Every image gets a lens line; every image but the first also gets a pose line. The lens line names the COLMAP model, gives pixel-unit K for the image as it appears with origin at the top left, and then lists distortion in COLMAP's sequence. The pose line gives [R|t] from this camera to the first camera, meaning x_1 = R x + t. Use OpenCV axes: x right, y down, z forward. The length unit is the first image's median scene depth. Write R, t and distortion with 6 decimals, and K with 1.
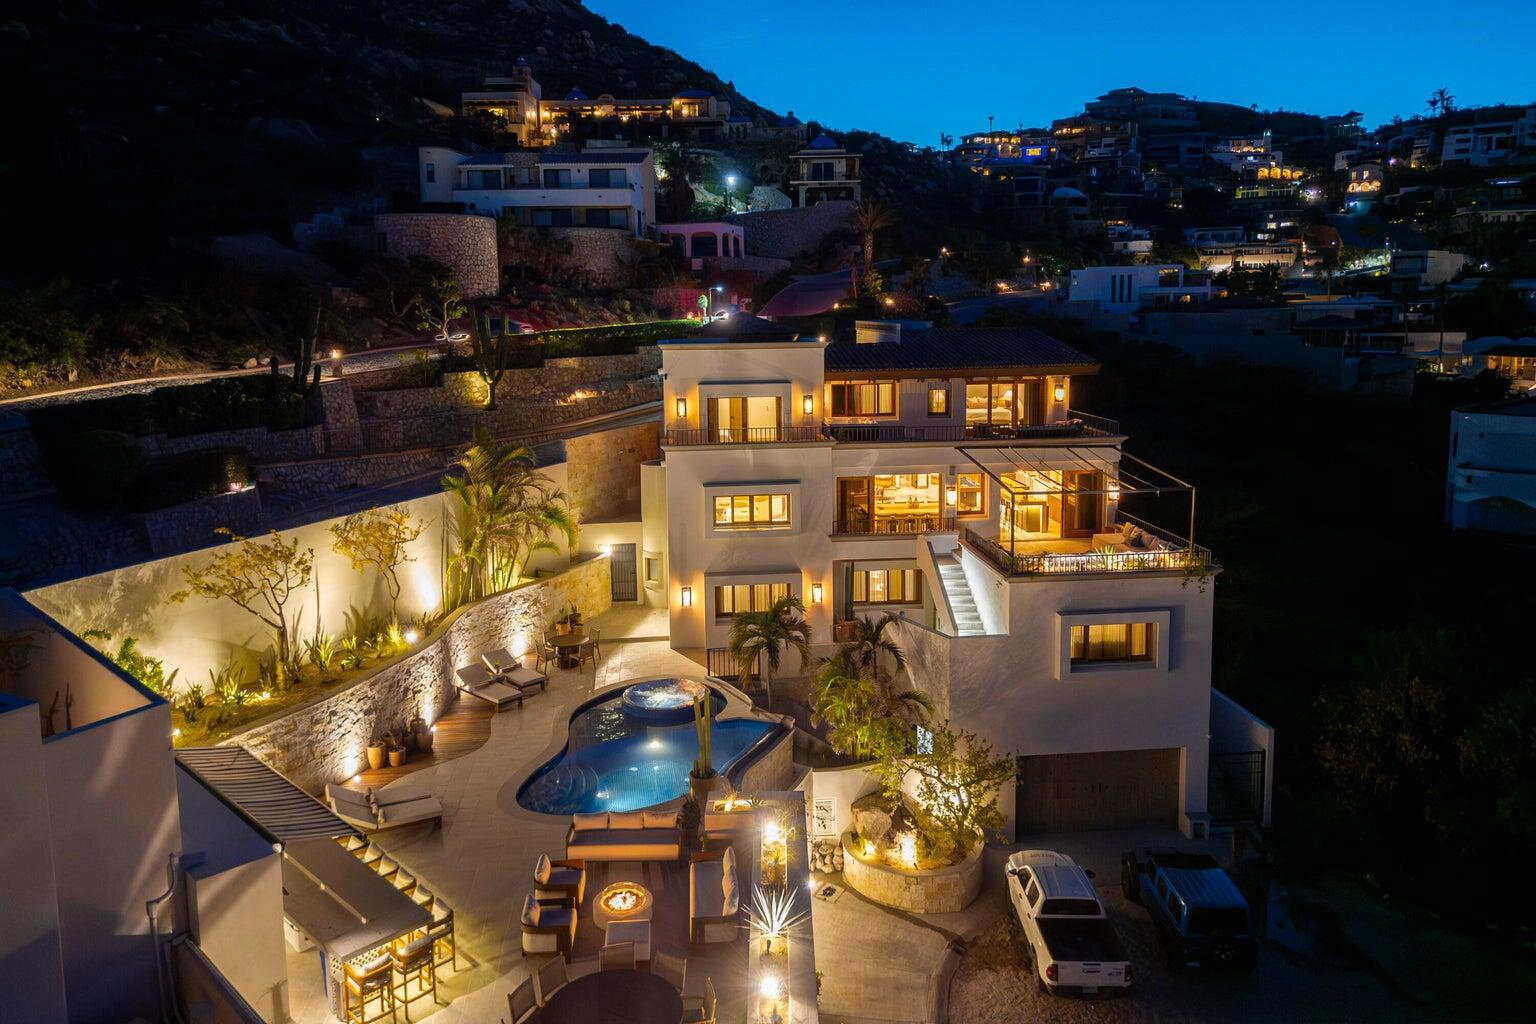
lens RADIAL K [[1076.1, 0, 768.4], [0, 1076.1, 439.4], [0, 0, 1]] dist [0.097823, -0.122369]
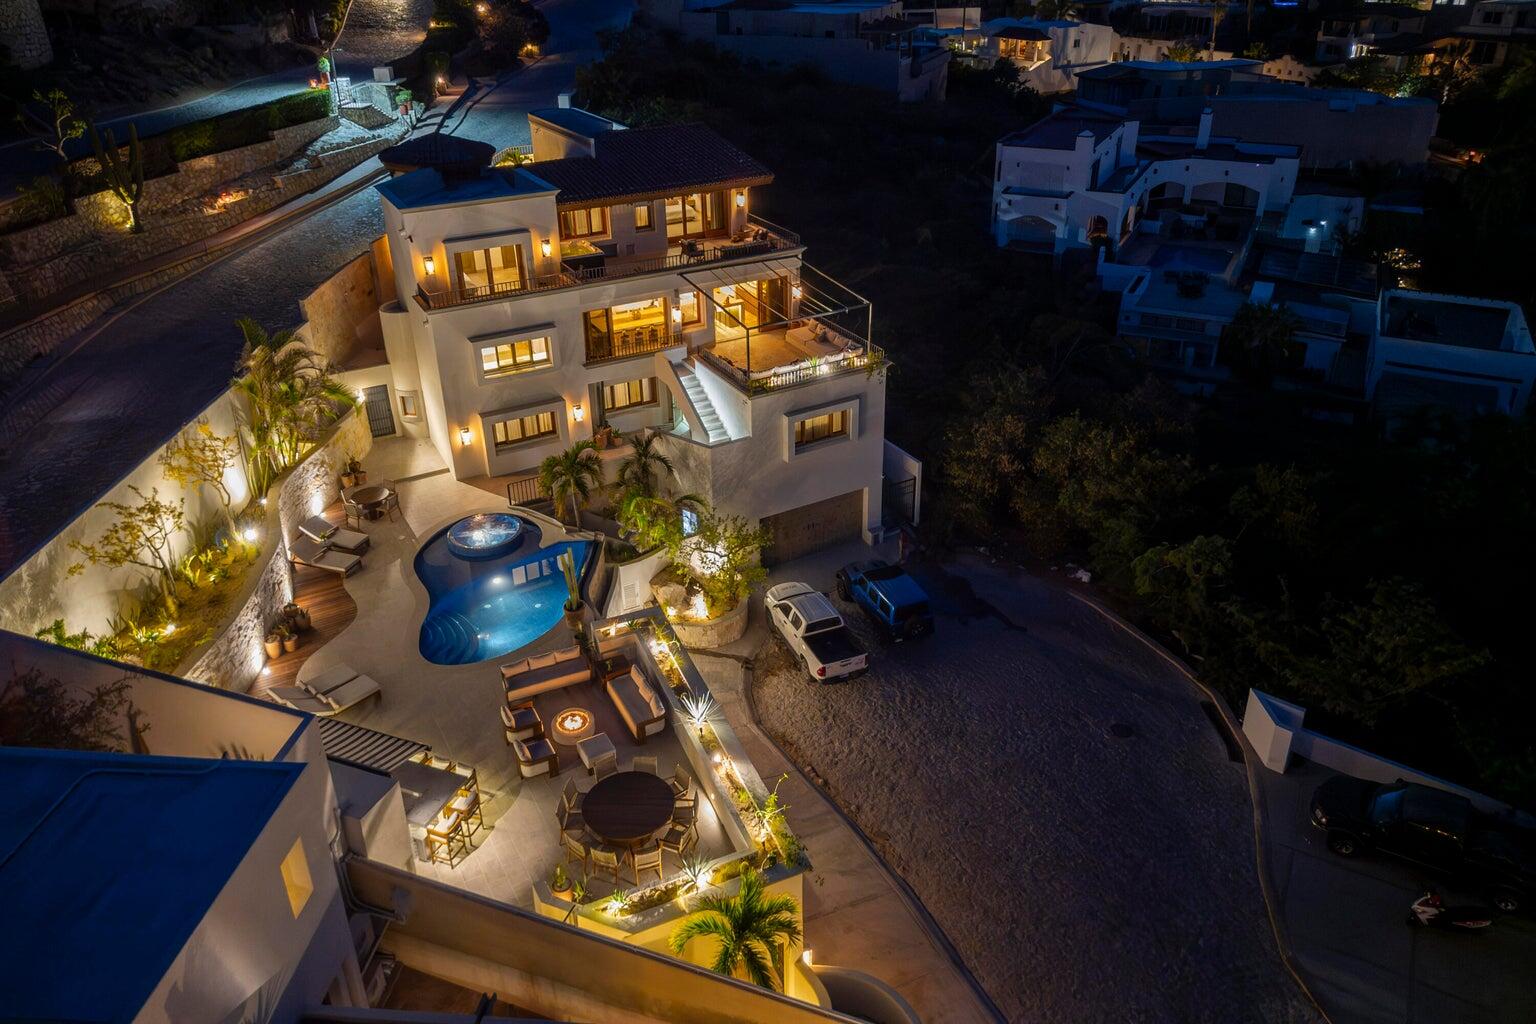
lens RADIAL K [[1076.1, 0, 768.4], [0, 1076.1, 439.4], [0, 0, 1]] dist [0.097823, -0.122369]
pose [[0.918163, -0.173269, 0.356306, -0.210731], [0.053484, 0.945276, 0.321857, -0.221446], [-0.392576, -0.276461, 0.877185, -0.136505]]
